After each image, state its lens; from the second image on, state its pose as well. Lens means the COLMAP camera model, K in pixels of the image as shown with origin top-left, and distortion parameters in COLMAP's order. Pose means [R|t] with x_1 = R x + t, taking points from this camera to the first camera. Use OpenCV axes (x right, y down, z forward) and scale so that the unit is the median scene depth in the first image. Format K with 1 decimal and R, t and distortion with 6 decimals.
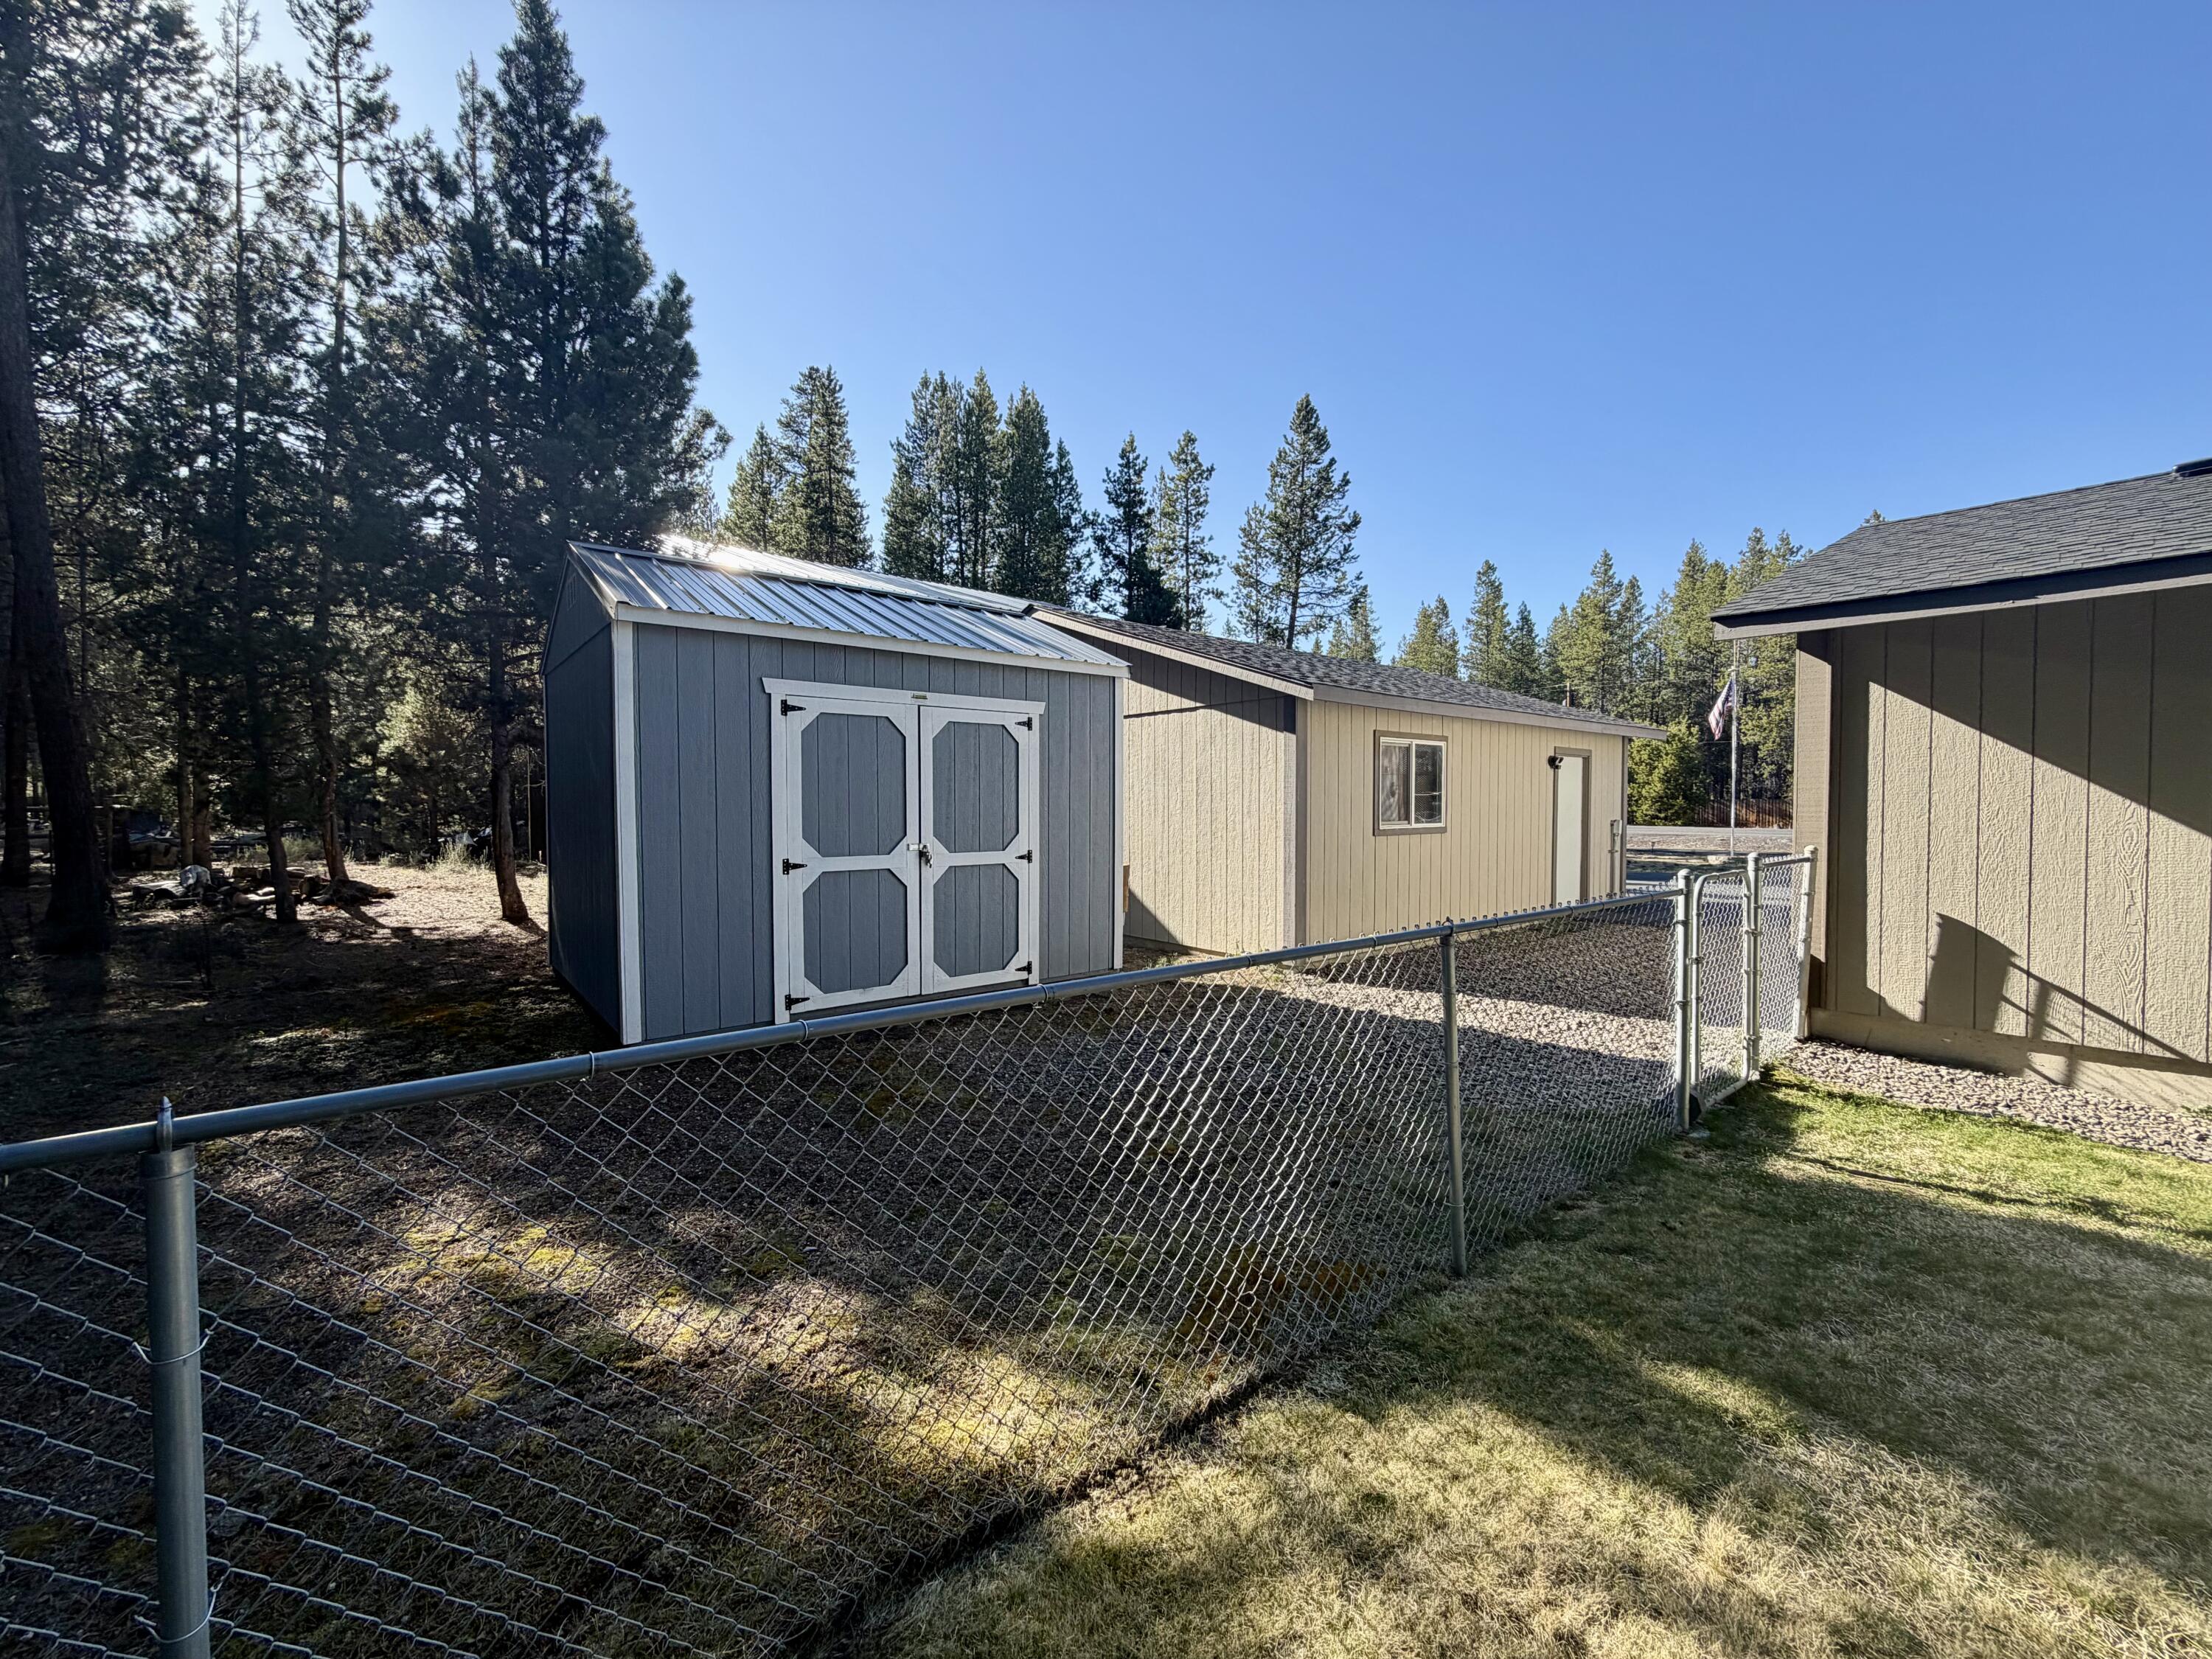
lens RADIAL K [[875.3, 0, 1087.3], [0, 875.3, 828.4], [0, 0, 1]] dist [-0.002442, -0.000595]
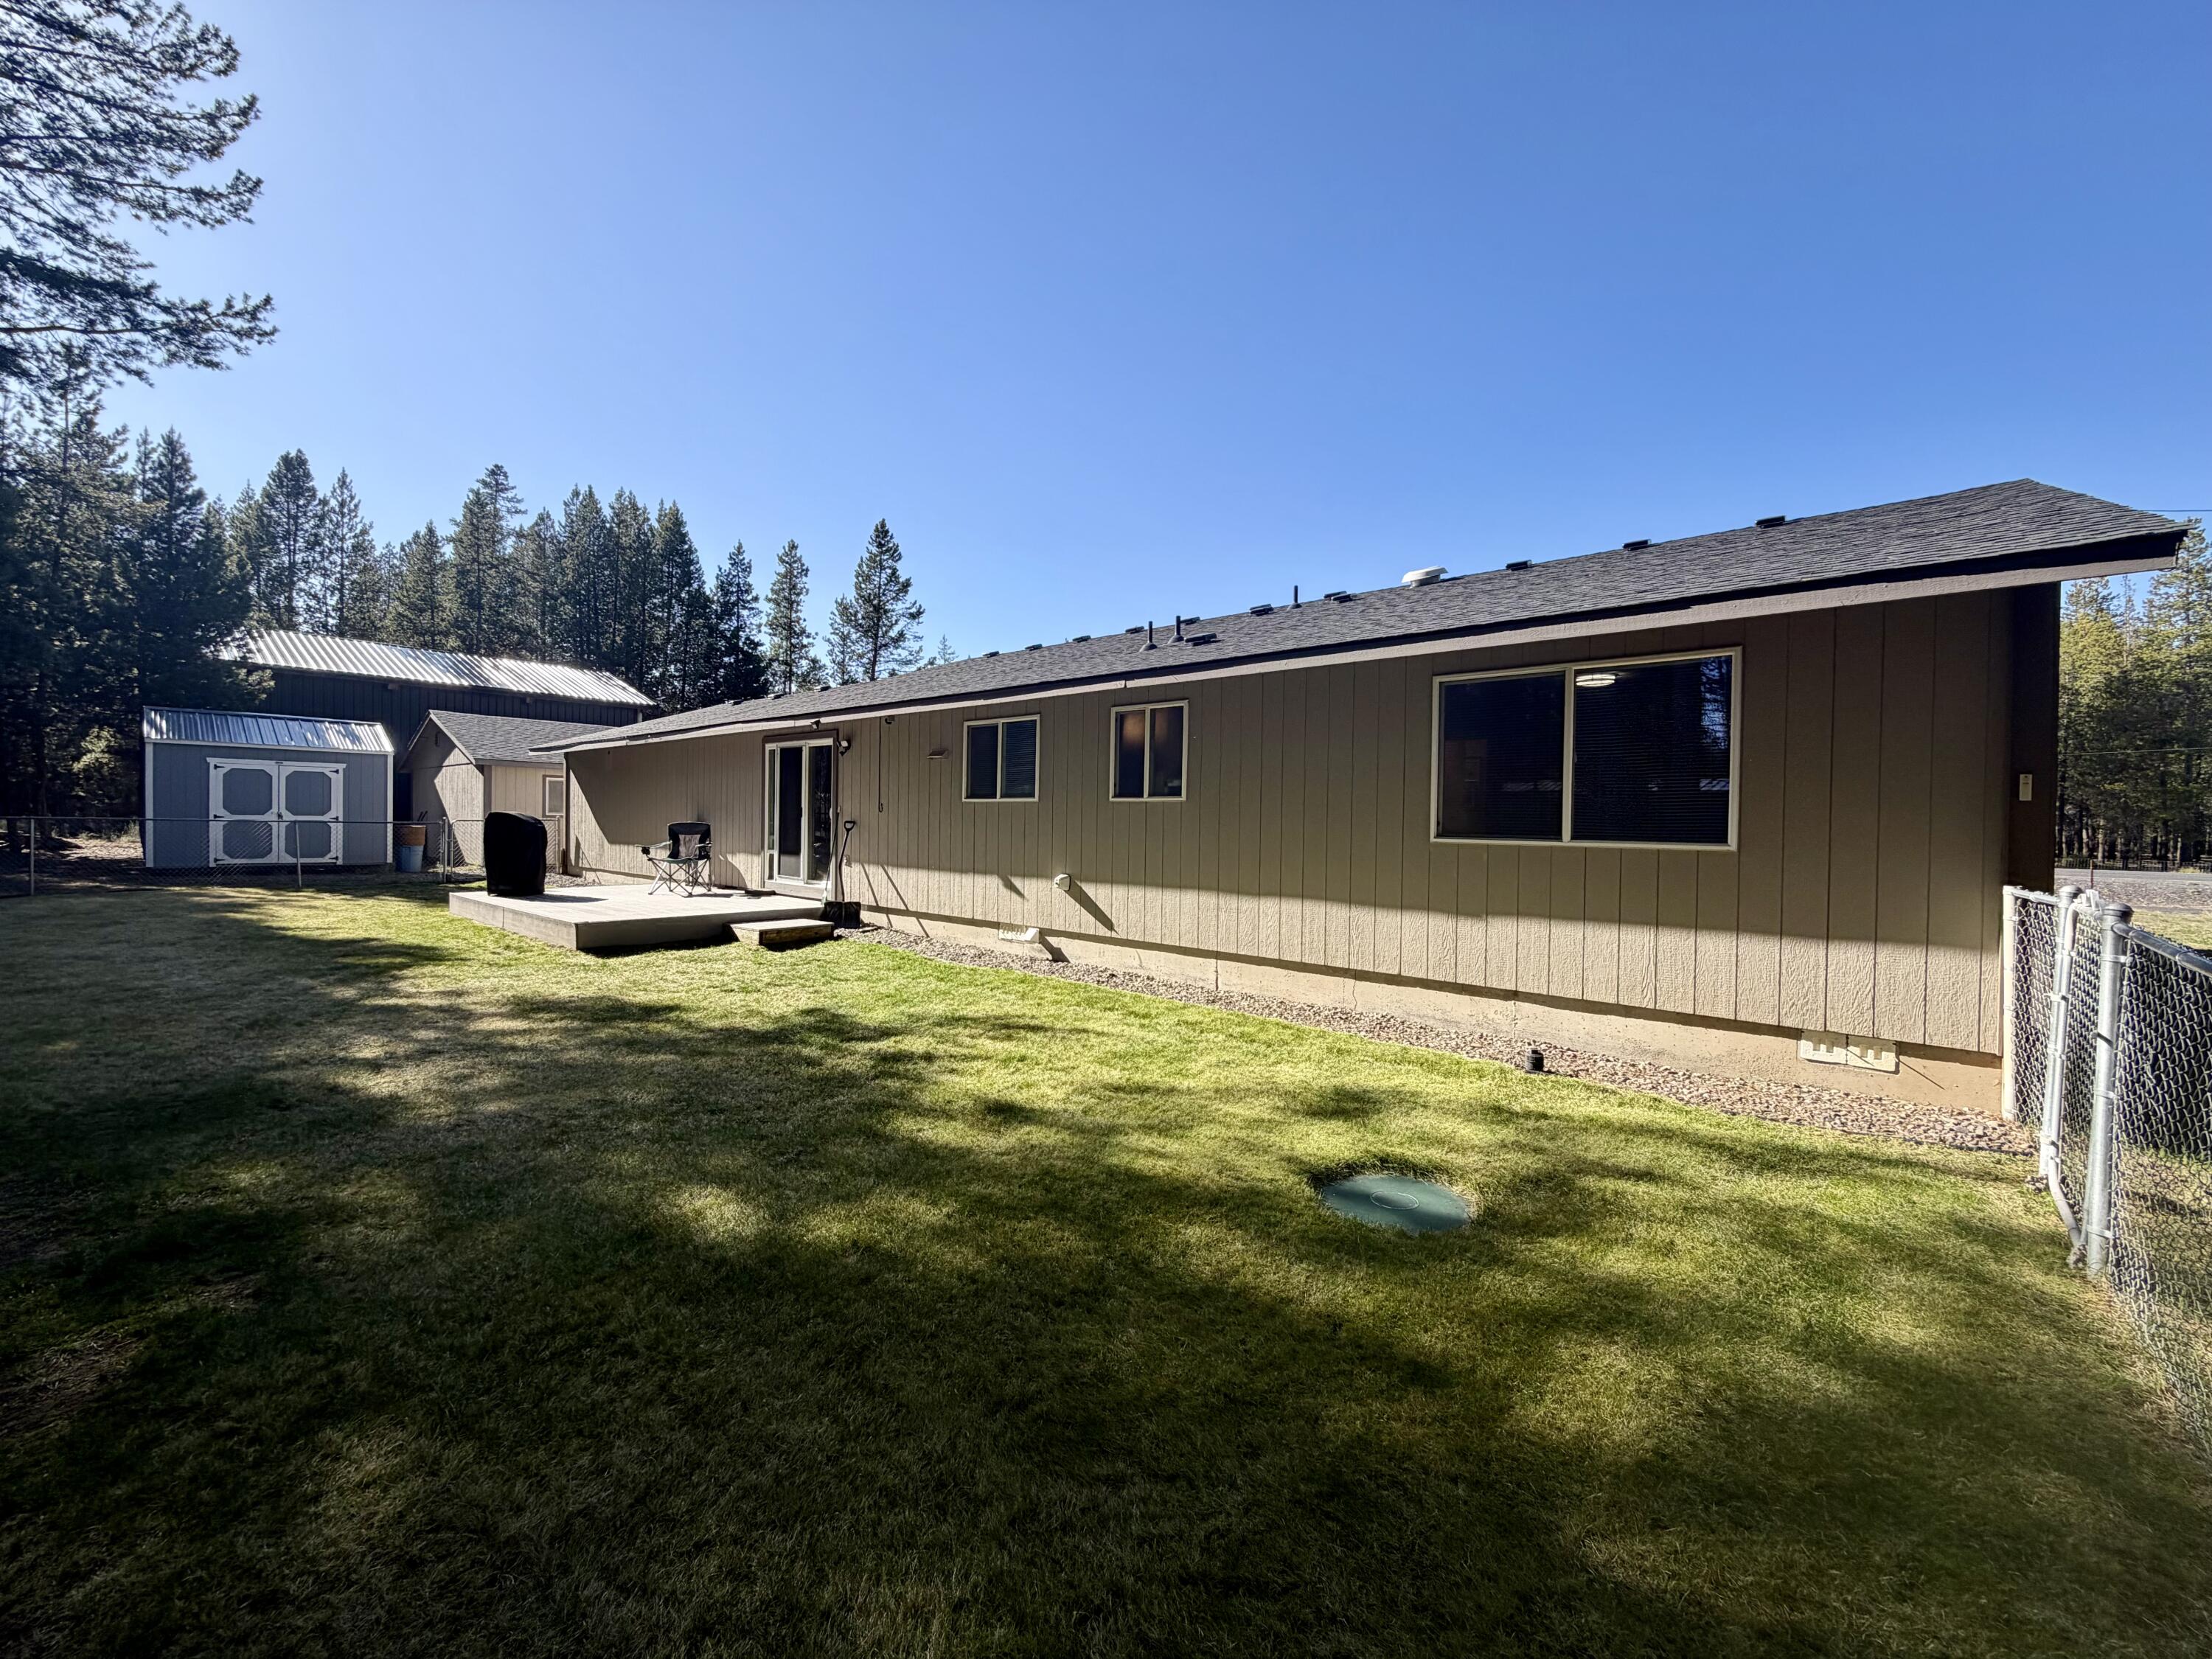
lens RADIAL K [[875.3, 0, 1107.0], [0, 875.3, 836.4], [0, 0, 1]] dist [-0.002442, -0.000595]
pose [[0.985202, 0.015050, 0.170738, 1.896049], [-0.013828, 0.999870, -0.008343, 0.078939], [-0.170841, 0.005859, 0.985281, -2.191909]]
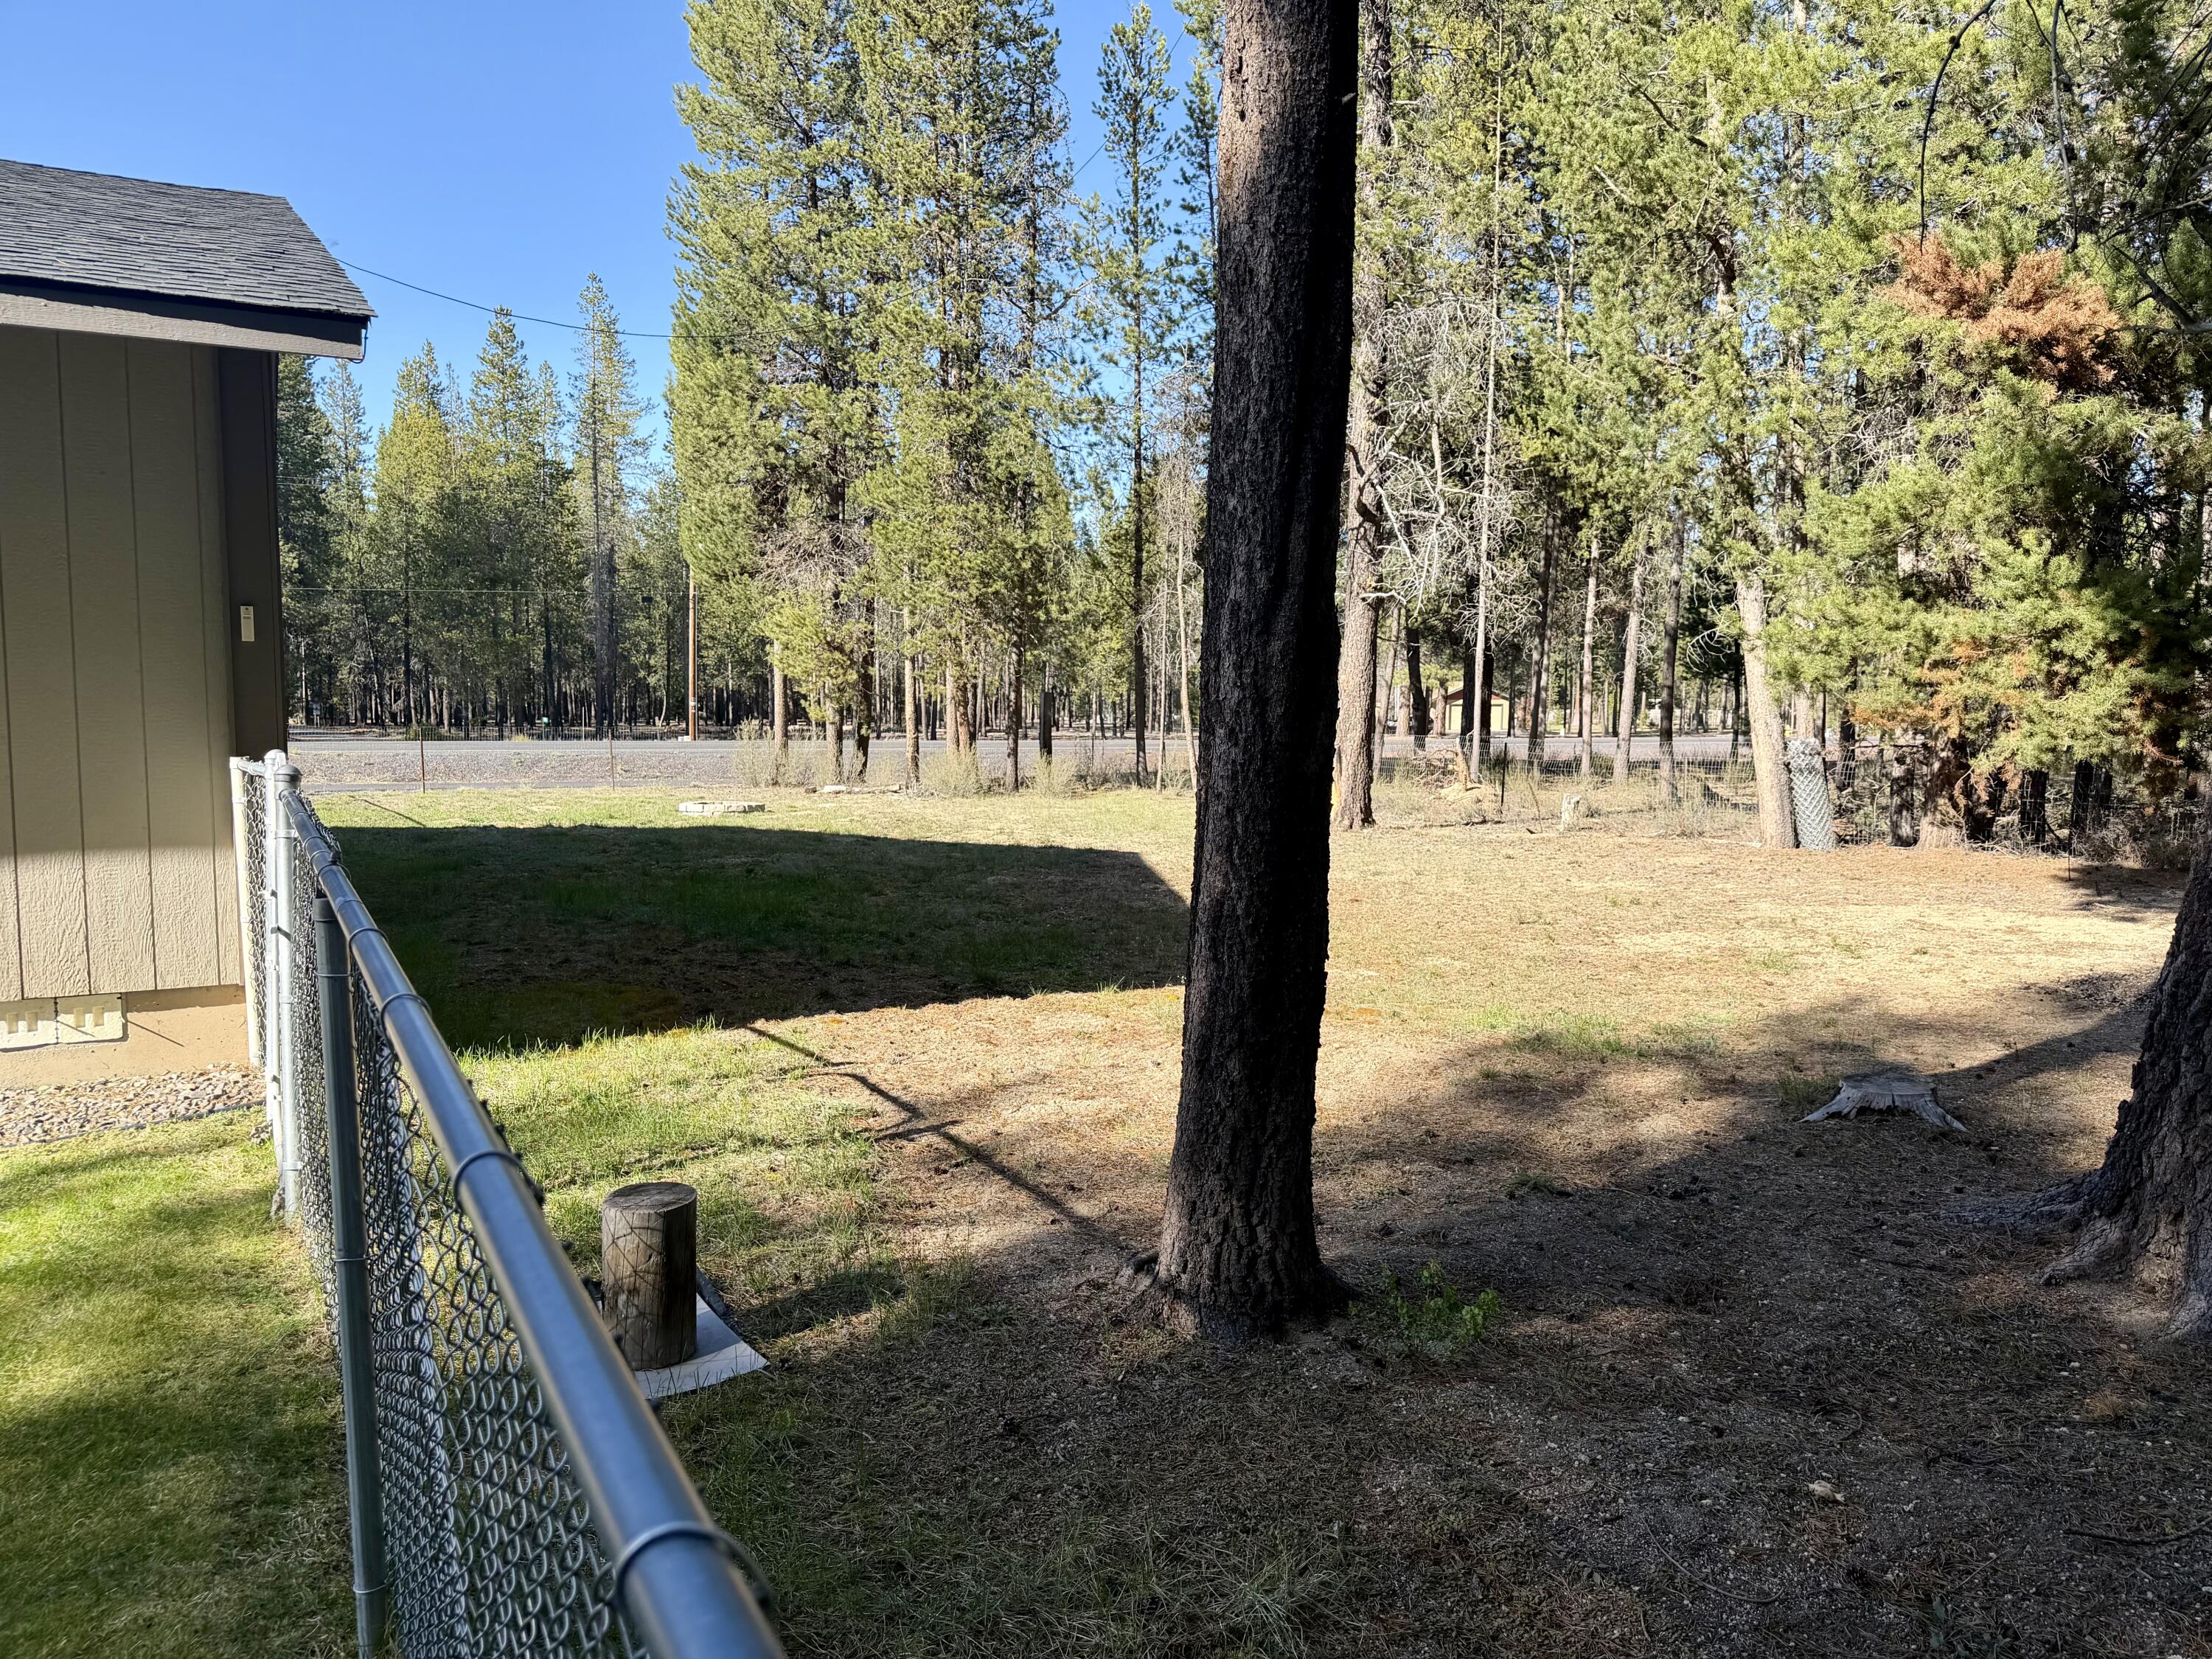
lens RADIAL K [[1551.6, 0, 1089.9], [0, 1551.6, 830.6], [0, 0, 1]] dist [0.027996, -0.026755]
pose [[0.159716, -0.076456, 0.984198, 1.892601], [0.018643, 0.997052, 0.074429, 0.086480], [-0.986987, 0.006461, 0.160670, -2.271583]]
